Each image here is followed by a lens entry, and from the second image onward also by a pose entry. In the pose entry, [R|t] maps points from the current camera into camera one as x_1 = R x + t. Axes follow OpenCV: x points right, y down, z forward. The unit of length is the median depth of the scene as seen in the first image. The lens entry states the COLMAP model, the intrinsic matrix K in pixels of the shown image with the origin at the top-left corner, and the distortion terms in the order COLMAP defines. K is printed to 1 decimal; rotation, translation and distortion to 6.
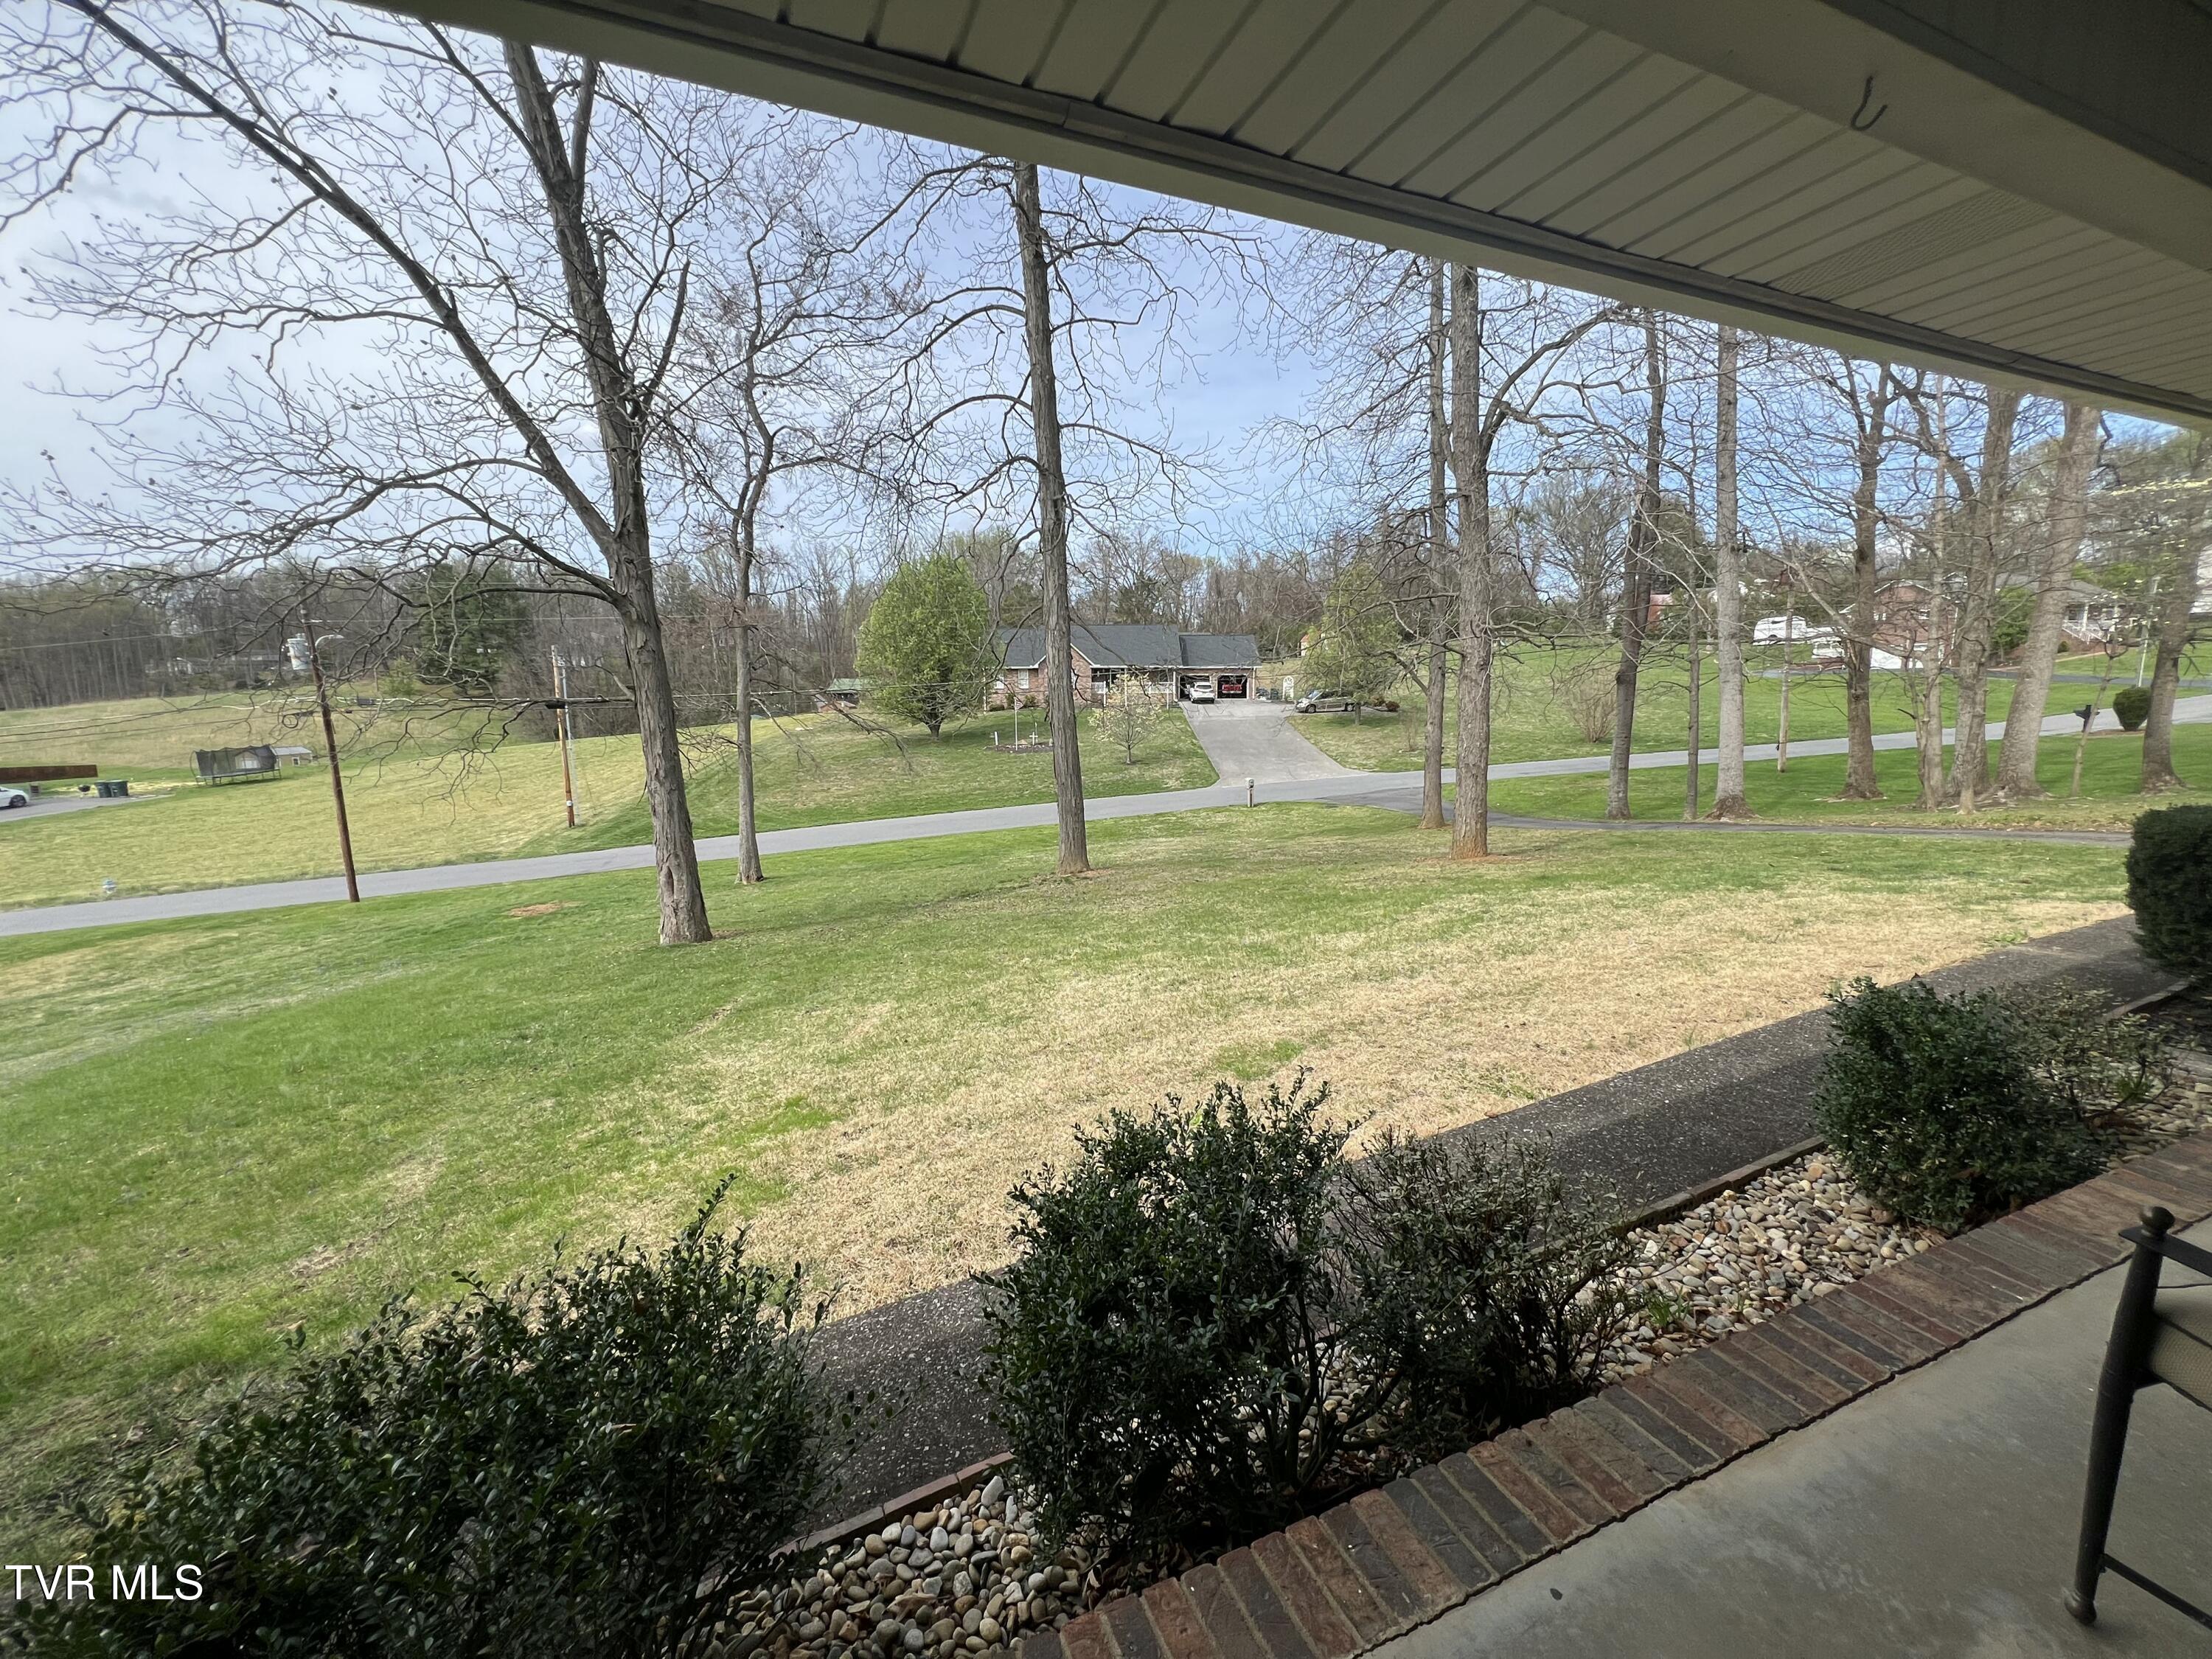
lens RADIAL K [[895.3, 0, 1104.9], [0, 895.3, 830.4], [0, 0, 1]] dist [-0.004415, 0.000947]
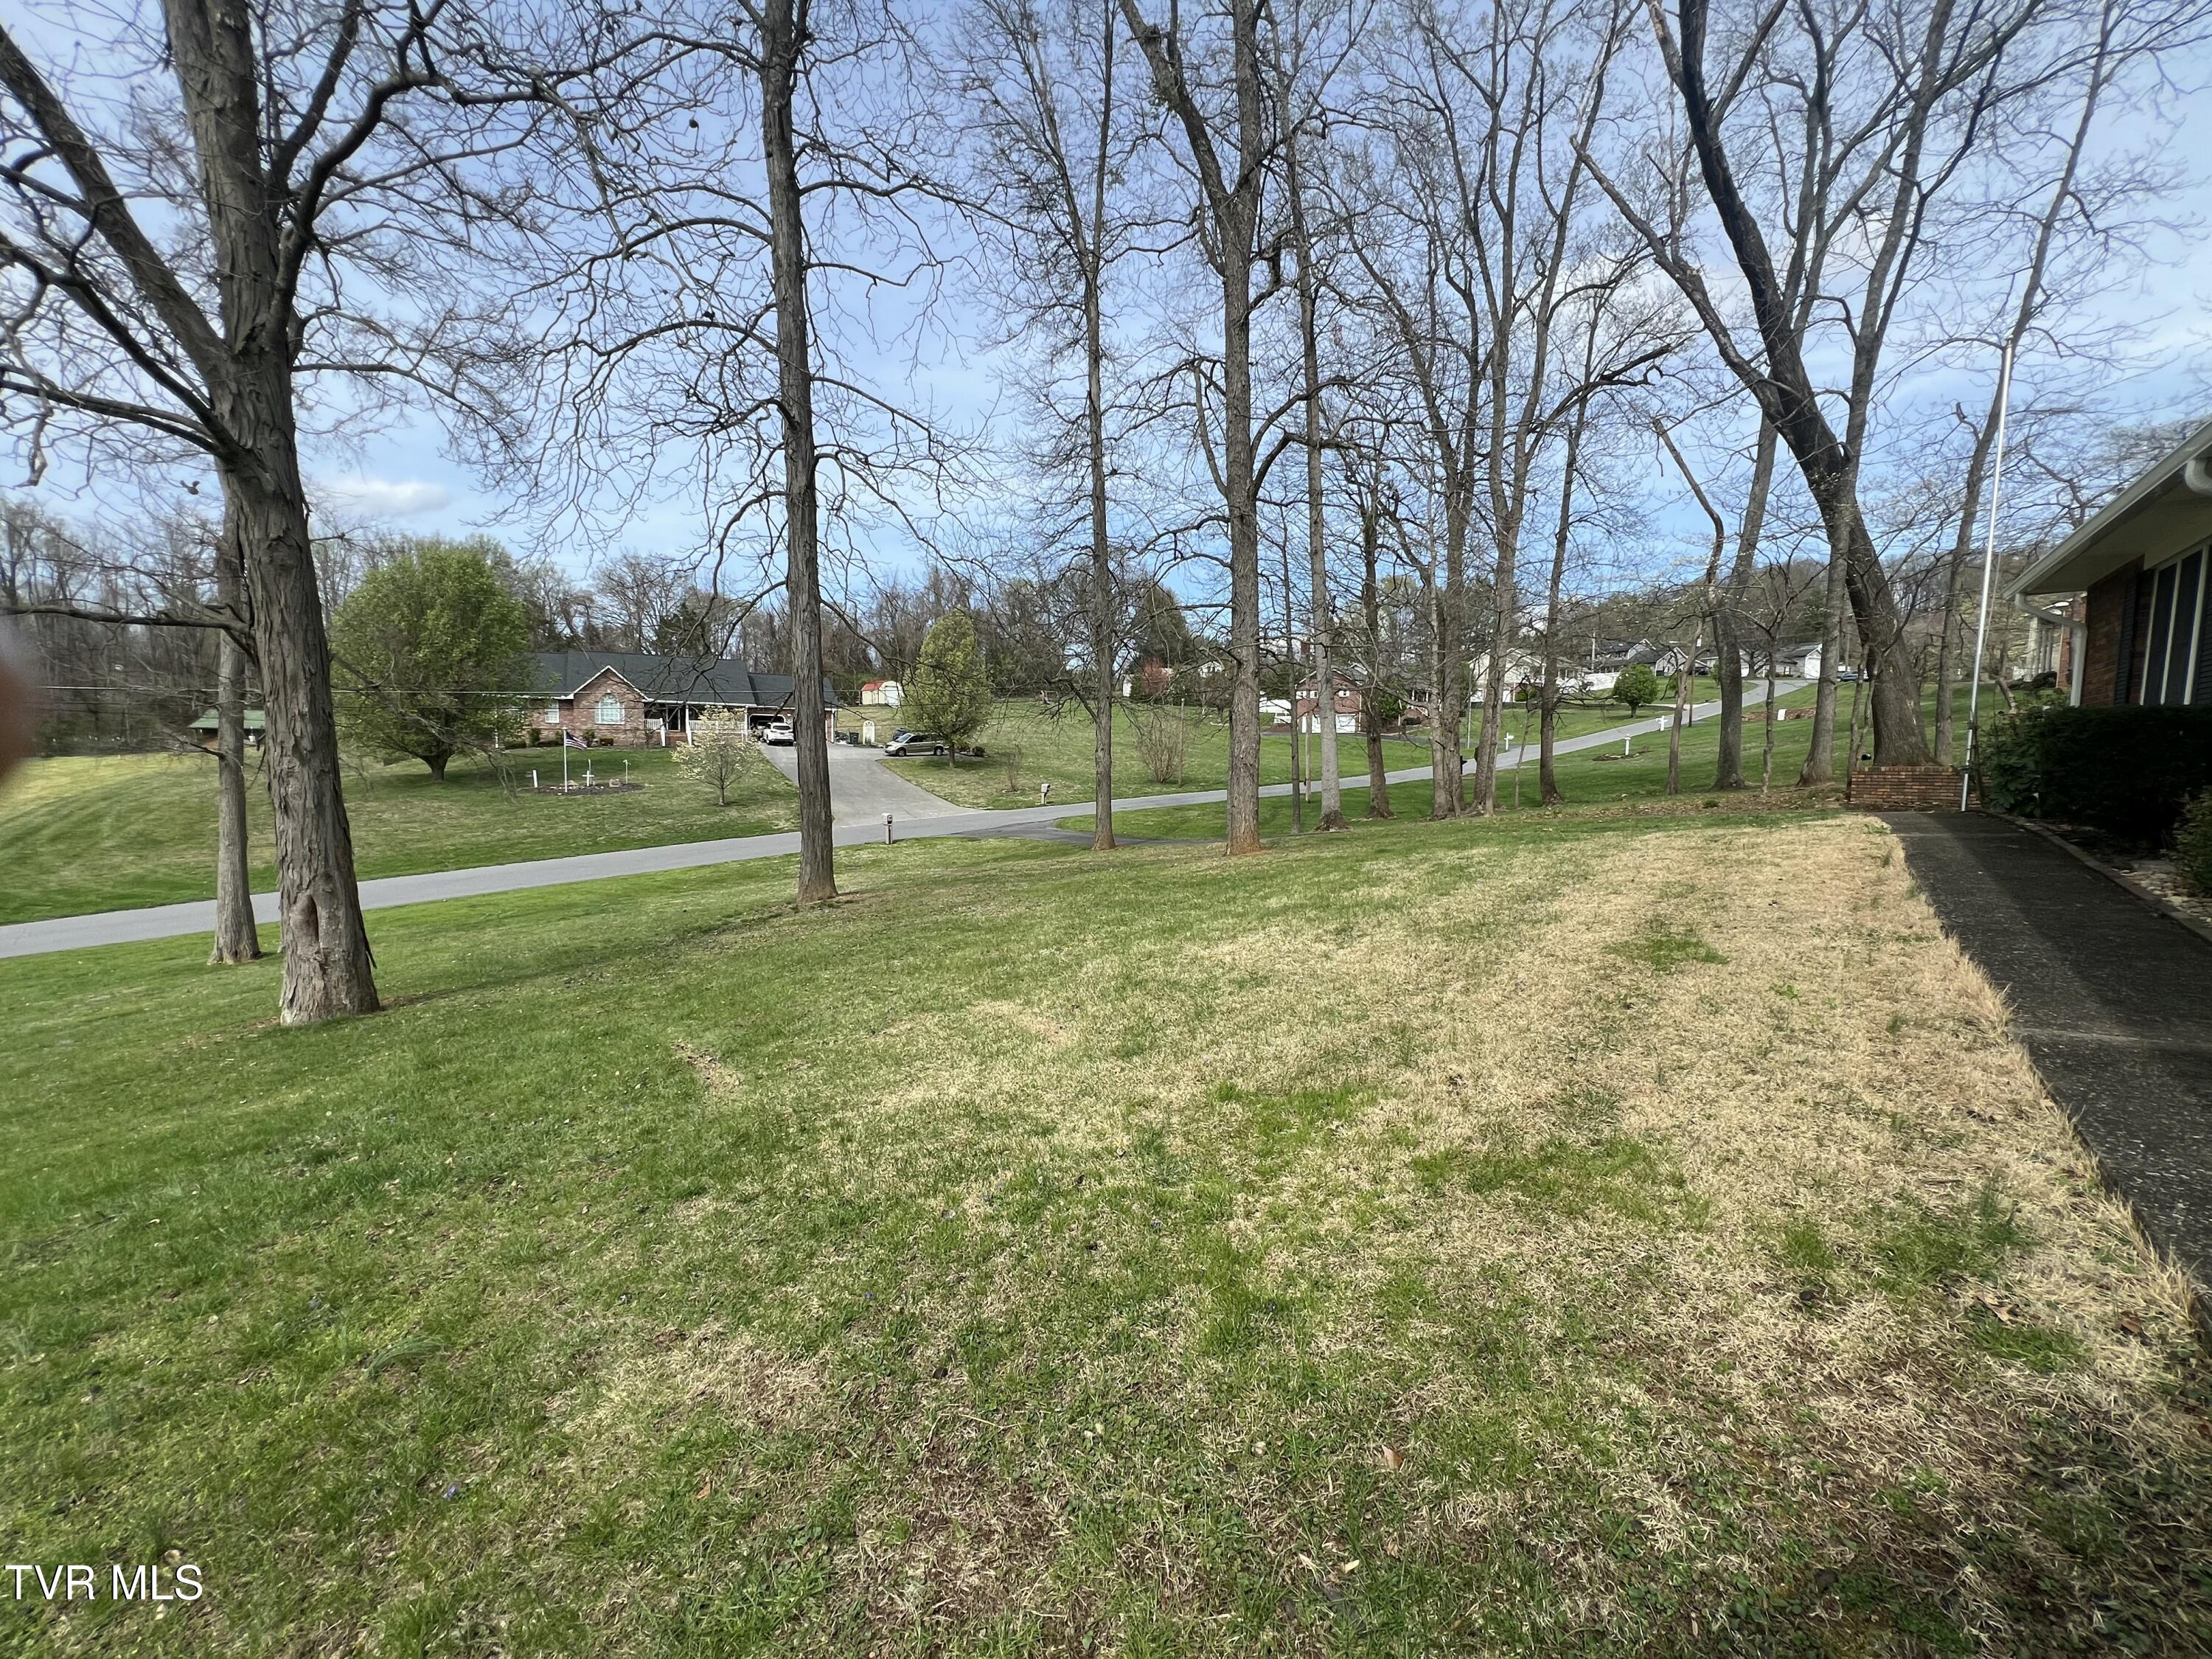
lens RADIAL K [[895.3, 0, 1112.5], [0, 895.3, 826.5], [0, 0, 1]] dist [-0.004415, 0.000947]
pose [[0.868200, -0.021711, 0.495739, -0.167239], [0.054821, 0.997124, -0.052339, 0.029809], [-0.493177, 0.072617, 0.866893, 0.099058]]
